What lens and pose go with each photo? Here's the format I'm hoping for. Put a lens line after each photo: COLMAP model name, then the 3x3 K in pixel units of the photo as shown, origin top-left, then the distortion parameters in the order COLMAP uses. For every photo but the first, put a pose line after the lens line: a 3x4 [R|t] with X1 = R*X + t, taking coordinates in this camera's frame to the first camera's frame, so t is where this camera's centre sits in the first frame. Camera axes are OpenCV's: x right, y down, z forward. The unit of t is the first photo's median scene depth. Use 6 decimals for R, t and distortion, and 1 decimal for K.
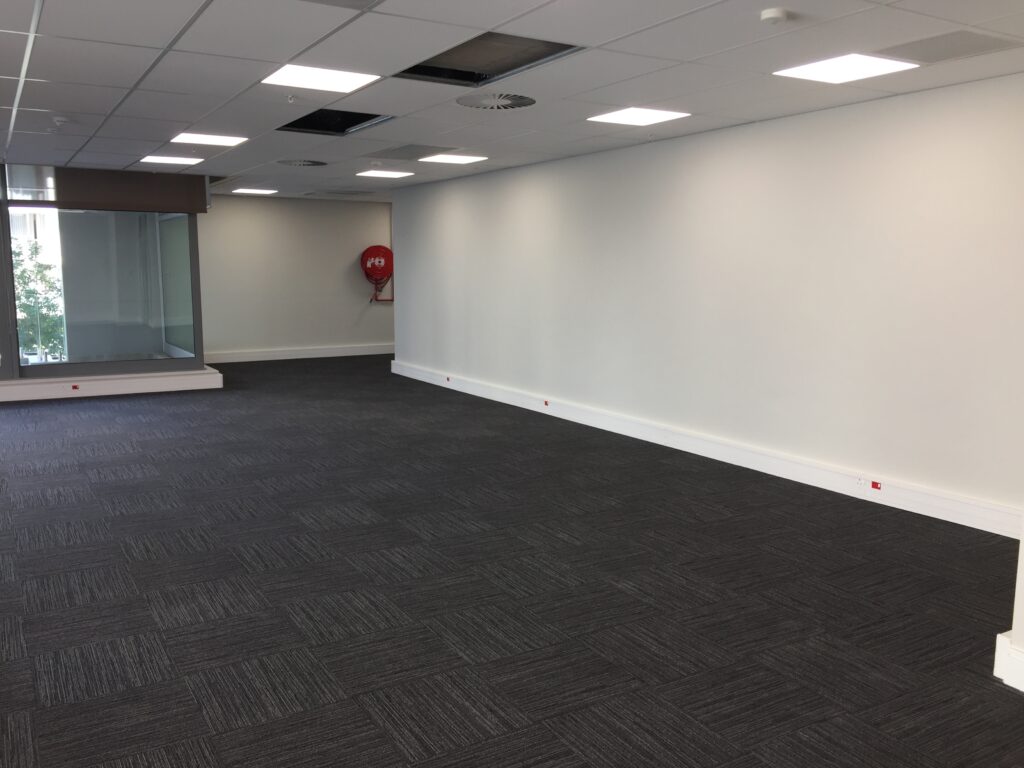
lens RADIAL K [[874.1, 0, 516.5], [0, 874.1, 386.3], [0, 0, 1]] dist [0.085880, -0.115886]
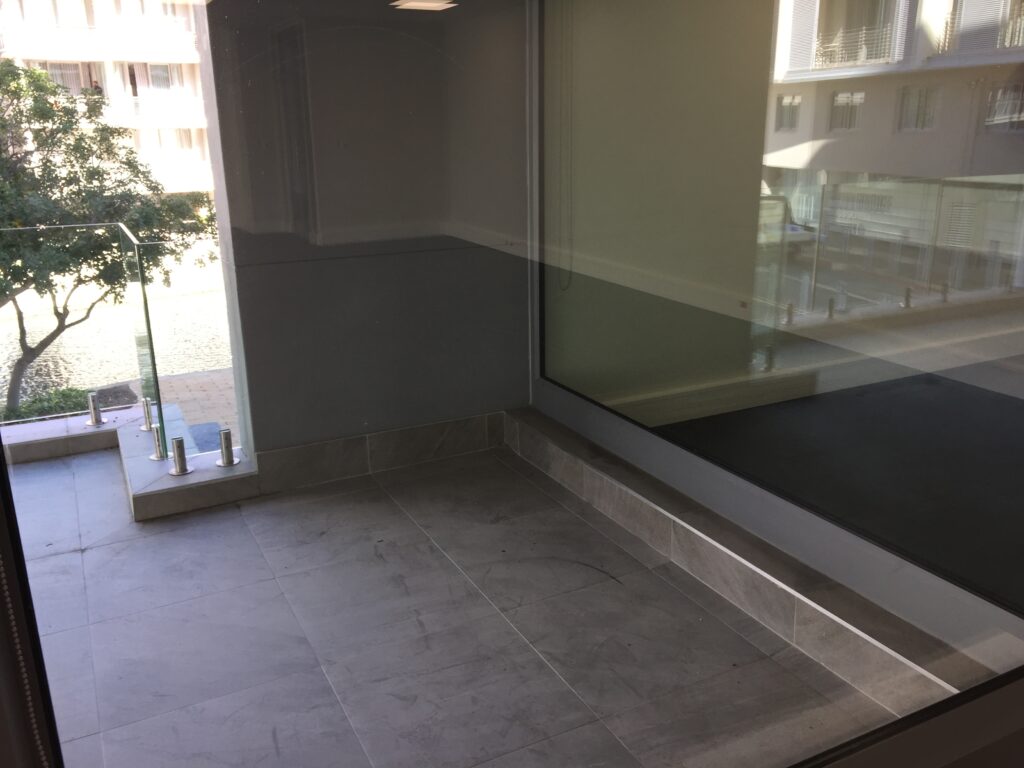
lens RADIAL K [[874.1, 0, 516.5], [0, 874.1, 386.3], [0, 0, 1]] dist [0.085880, -0.115886]
pose [[0.997758, -0.000482, -0.066922, -0.336301], [0.010845, 0.987920, 0.154583, -0.083076], [0.066039, -0.154962, 0.985711, 0.614255]]
